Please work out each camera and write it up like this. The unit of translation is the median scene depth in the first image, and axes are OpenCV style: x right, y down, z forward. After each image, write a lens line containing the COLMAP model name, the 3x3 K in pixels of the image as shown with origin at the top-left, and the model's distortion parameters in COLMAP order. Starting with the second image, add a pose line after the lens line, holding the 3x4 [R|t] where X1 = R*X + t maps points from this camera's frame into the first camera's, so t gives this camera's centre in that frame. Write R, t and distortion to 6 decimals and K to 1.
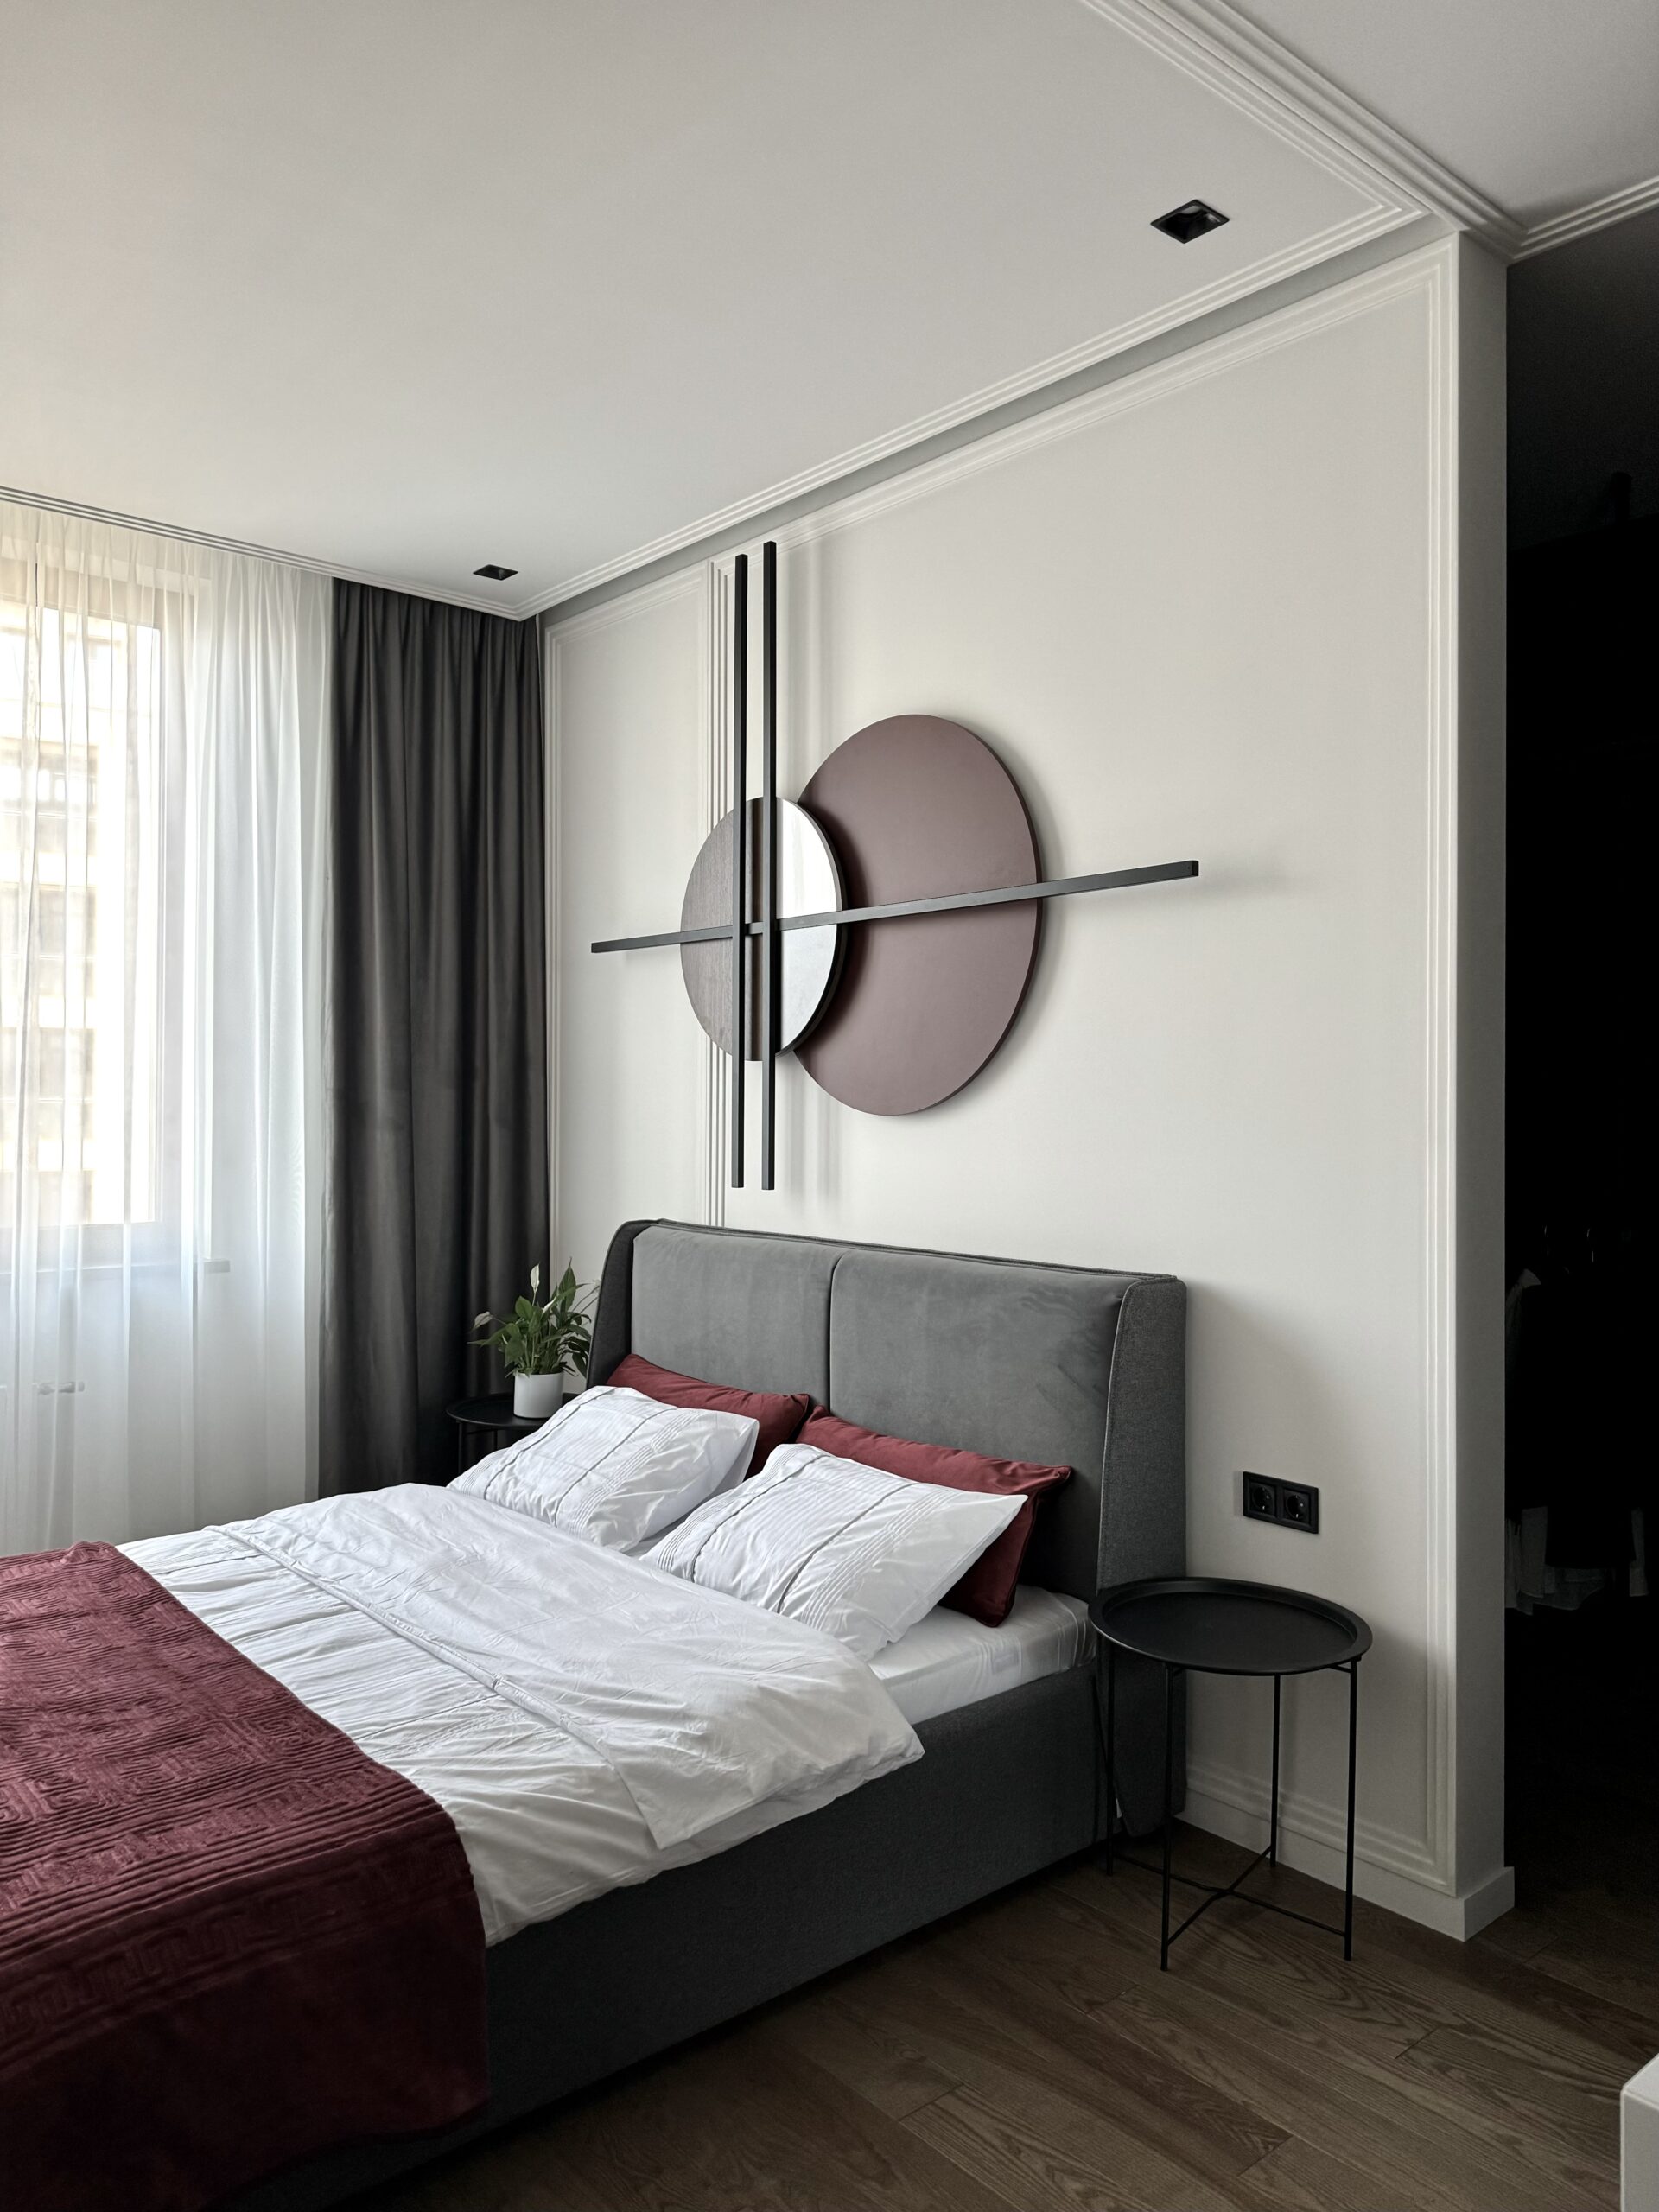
lens RADIAL K [[1653.1, 0, 829.5], [0, 1653.1, 1106.0], [0, 0, 1]] dist [0.063217, -0.002595]
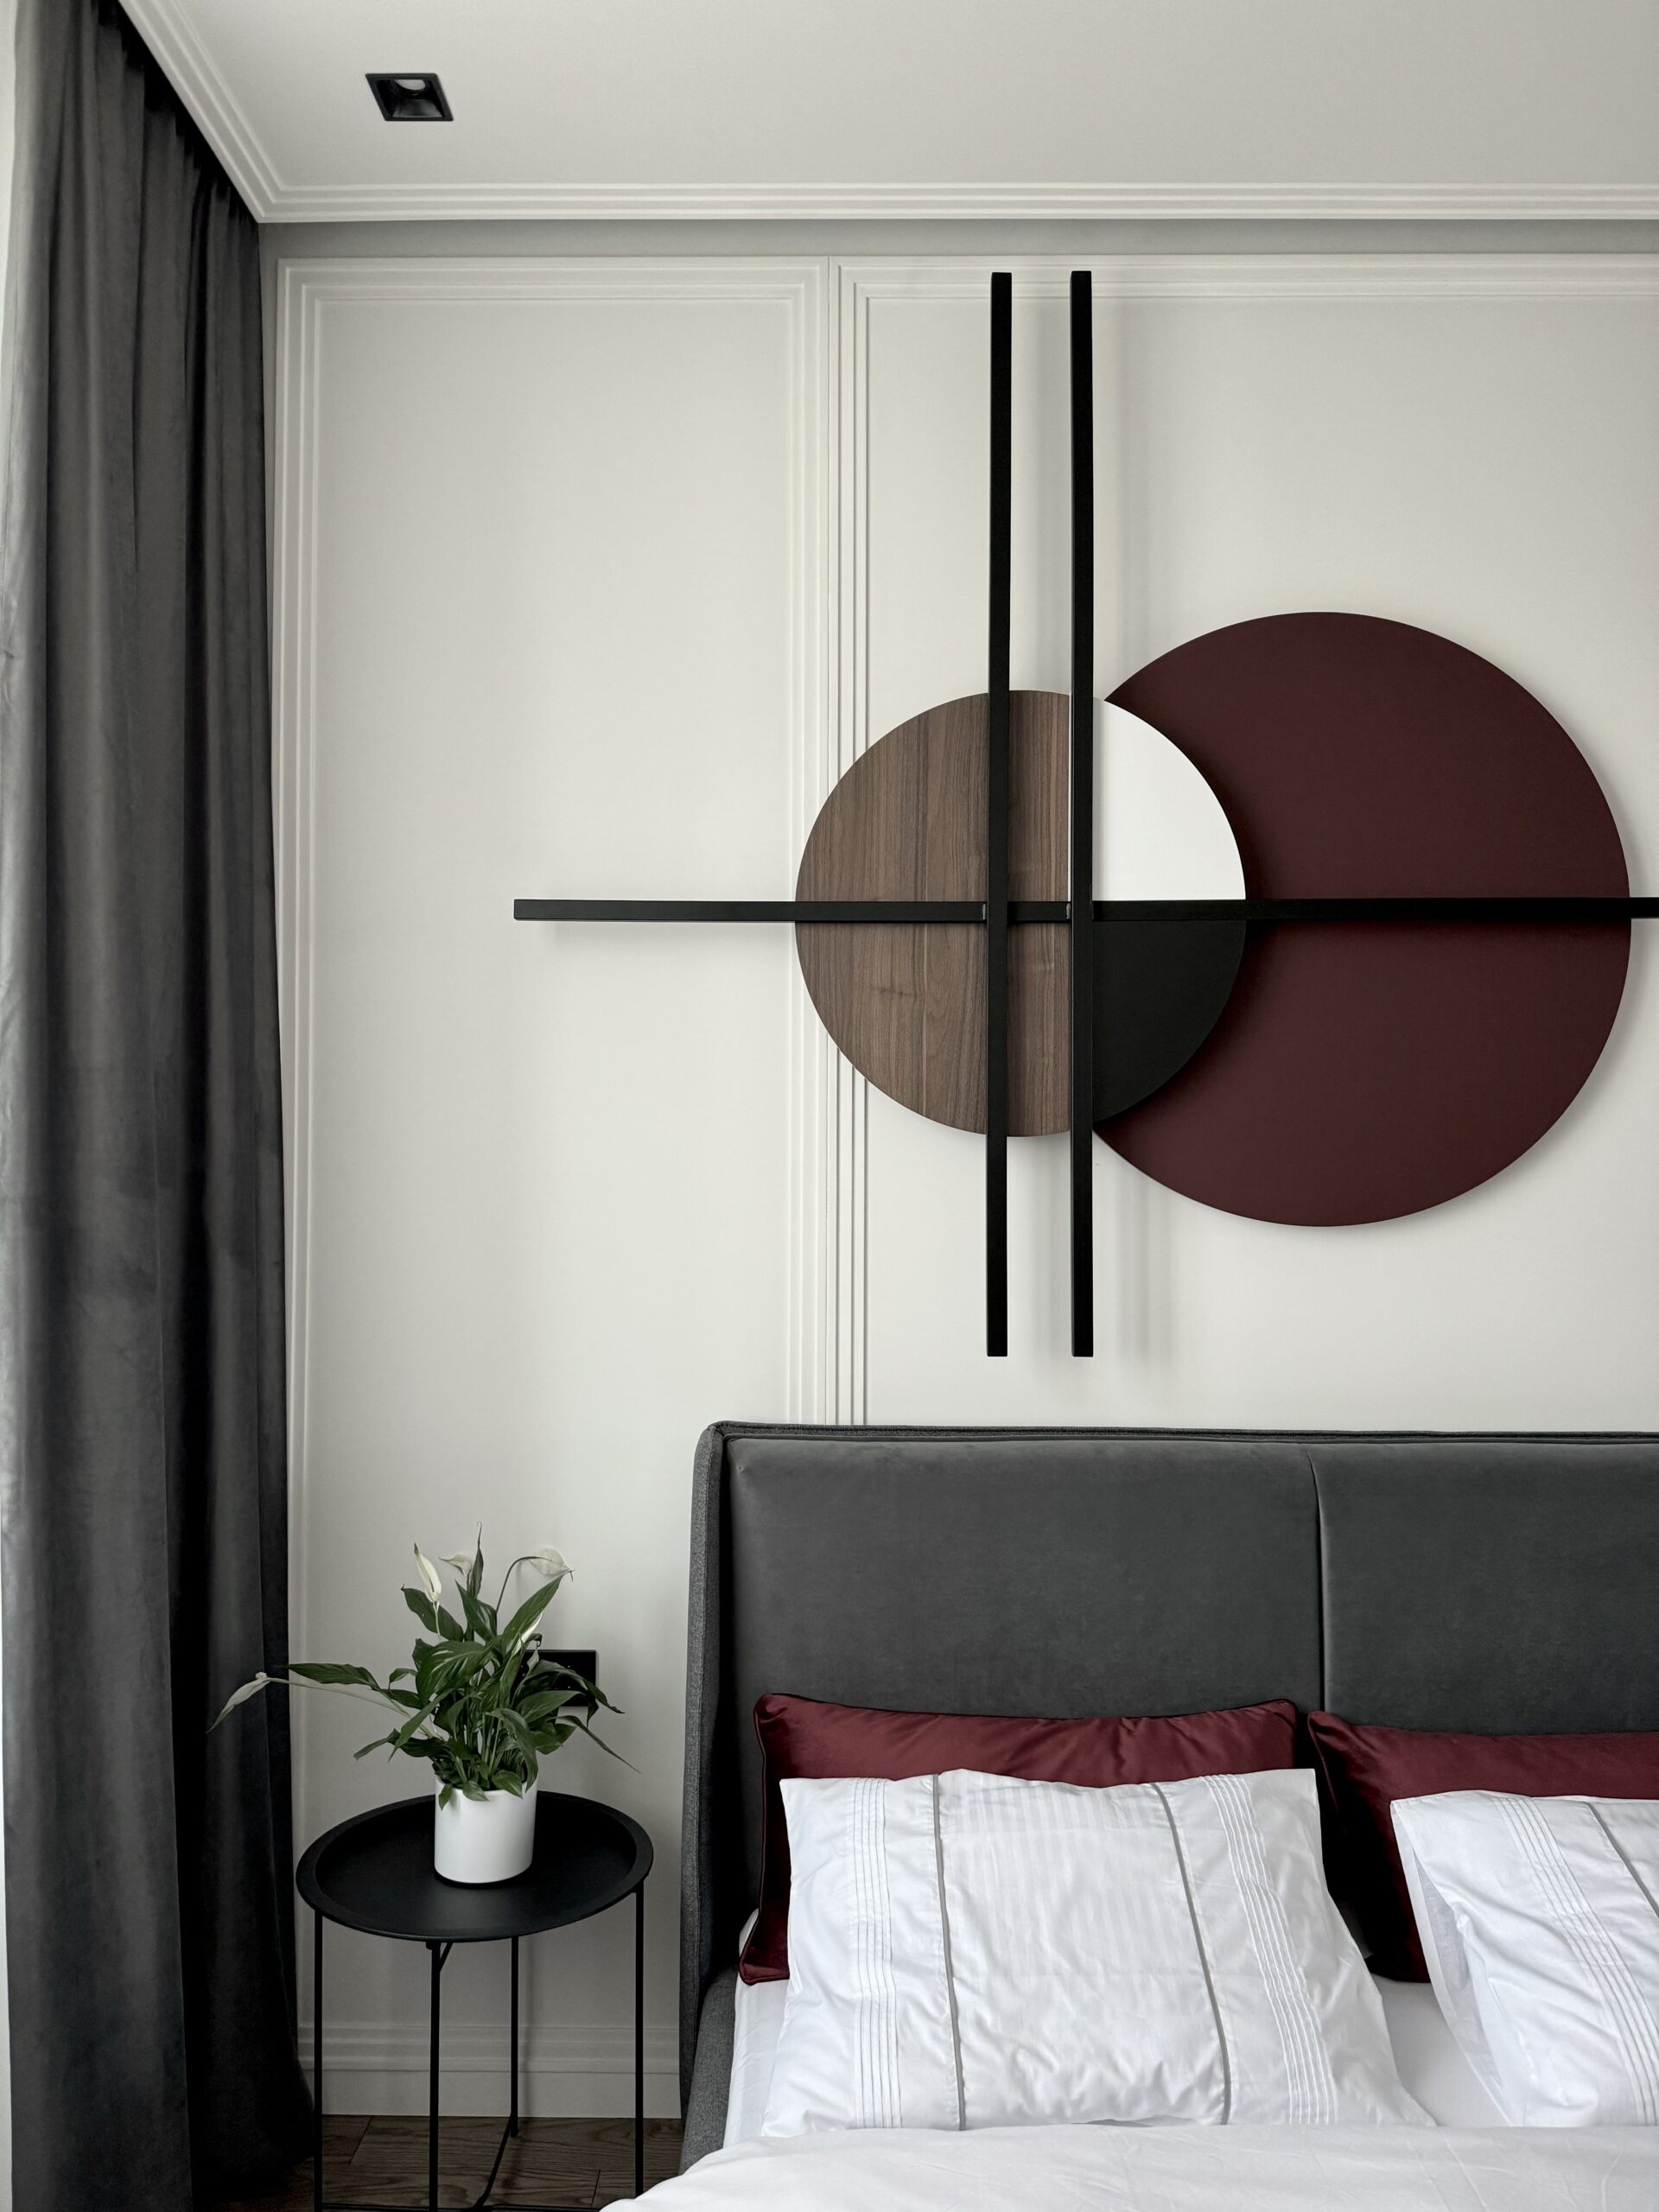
lens RADIAL K [[1653.1, 0, 829.5], [0, 1653.1, 1106.0], [0, 0, 1]] dist [0.063217, -0.002595]
pose [[0.645294, 0.027002, 0.763457, -0.515923], [0.003147, 0.999273, -0.038003, -0.015325], [-0.763928, 0.026926, 0.644740, 0.645564]]
